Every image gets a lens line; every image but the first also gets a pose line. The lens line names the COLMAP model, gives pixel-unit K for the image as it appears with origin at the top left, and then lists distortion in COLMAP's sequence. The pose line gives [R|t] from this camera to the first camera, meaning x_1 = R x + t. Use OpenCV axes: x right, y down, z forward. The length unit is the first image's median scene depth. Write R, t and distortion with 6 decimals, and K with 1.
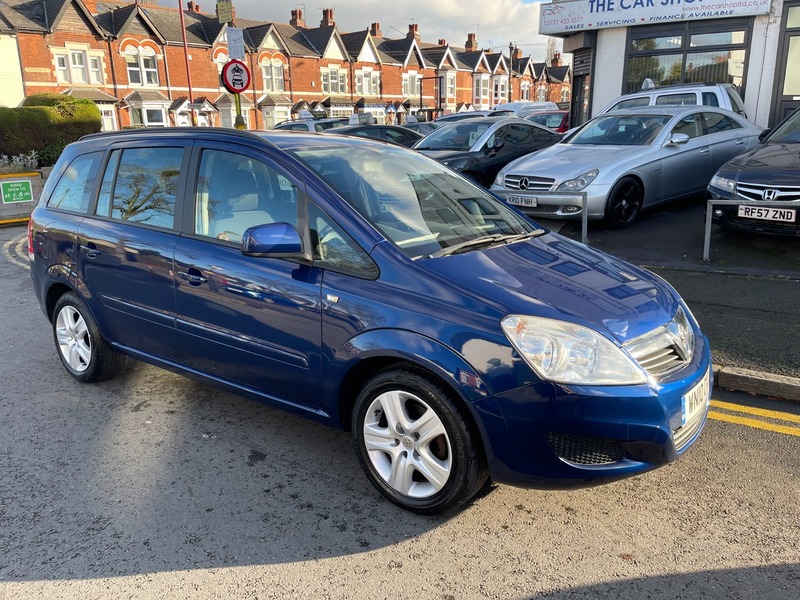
lens RADIAL K [[600.3, 0, 407.5], [0, 600.3, 293.7], [0, 0, 1]] dist [0.084362, -0.112540]
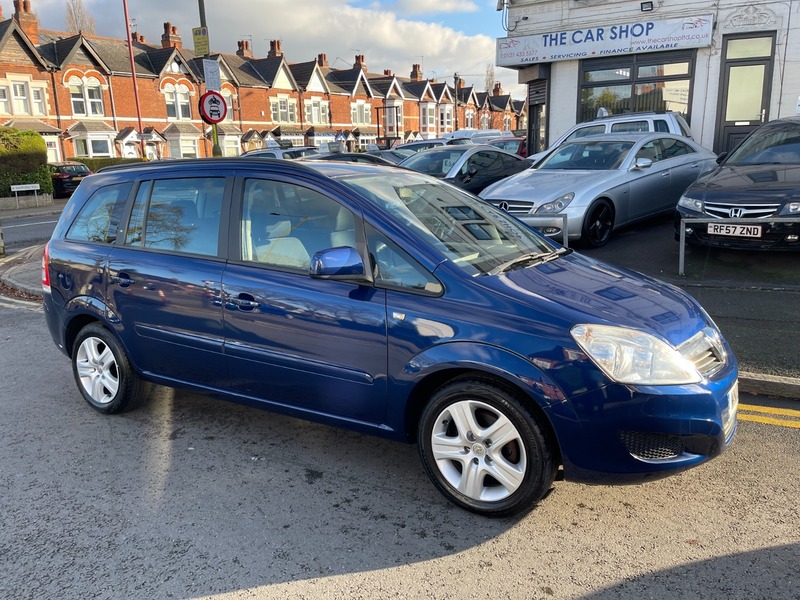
lens RADIAL K [[600.3, 0, 407.3], [0, 600.3, 293.2], [0, 0, 1]] dist [0.084362, -0.112540]
pose [[0.995877, -0.031435, 0.085096, -0.056843], [0.035073, 0.998518, -0.041603, 0.003497], [-0.083662, 0.044417, 0.995504, -0.016025]]
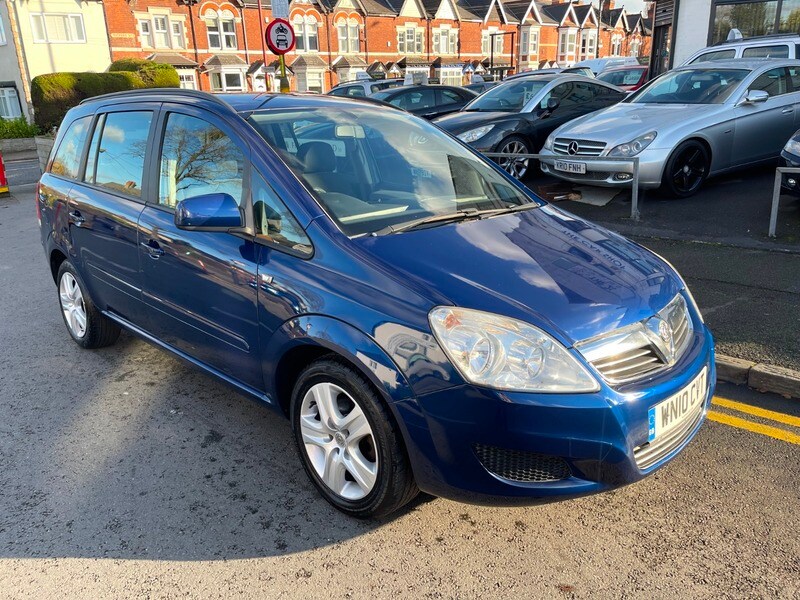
lens RADIAL K [[600.3, 0, 403.4], [0, 600.3, 298.6], [0, 0, 1]] dist [0.084362, -0.112540]
pose [[0.990477, 0.033222, -0.133610, 0.058242], [-0.024419, 0.997455, 0.066992, -0.007920], [0.135496, -0.063091, 0.988767, 0.034562]]
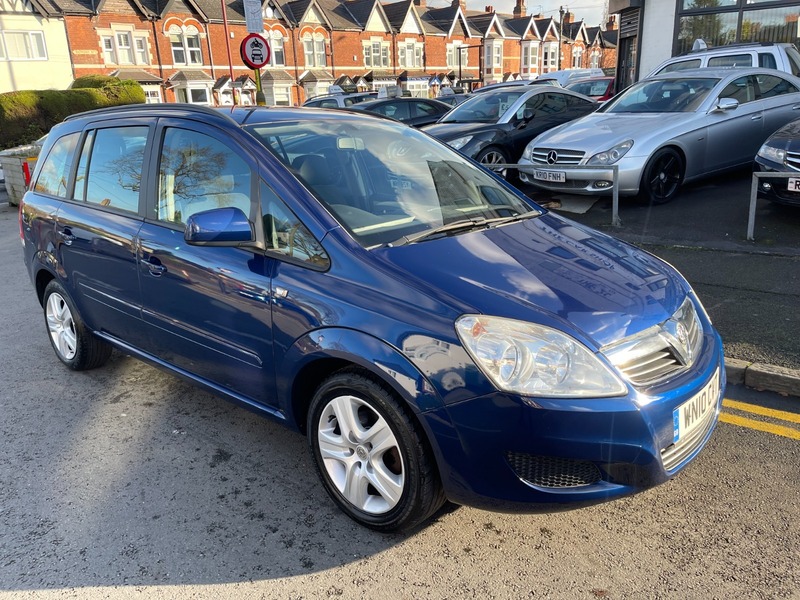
lens RADIAL K [[600.3, 0, 401.9], [0, 600.3, 300.2], [0, 0, 1]] dist [0.084362, -0.112540]
pose [[0.996093, 0.003005, -0.088254, 0.038562], [0.001350, 0.998786, 0.049240, -0.006902], [0.088295, -0.049167, 0.994880, 0.033128]]
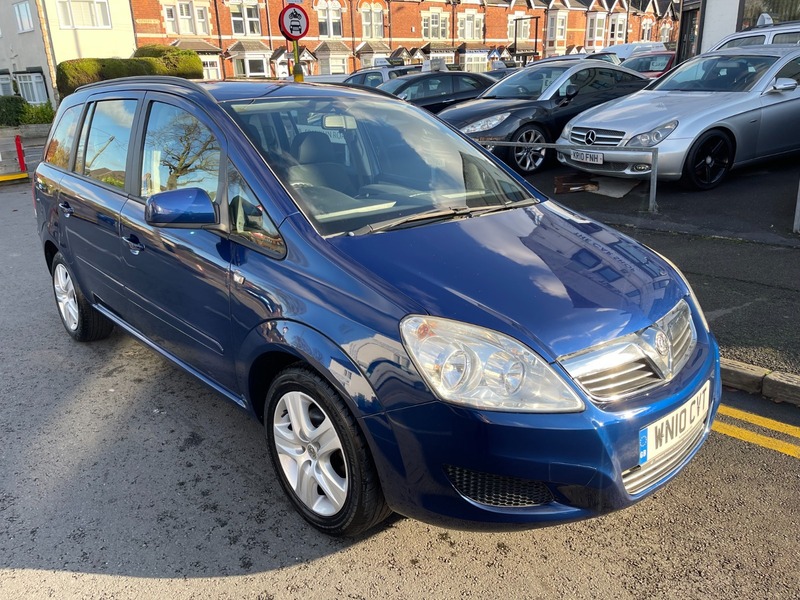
lens RADIAL K [[600.3, 0, 405.8], [0, 600.3, 293.7], [0, 0, 1]] dist [0.084362, -0.112540]
pose [[0.984735, 0.048010, -0.167310, 0.073414], [-0.034752, 0.996085, 0.081287, -0.014190], [0.170557, -0.074232, 0.982548, 0.053882]]
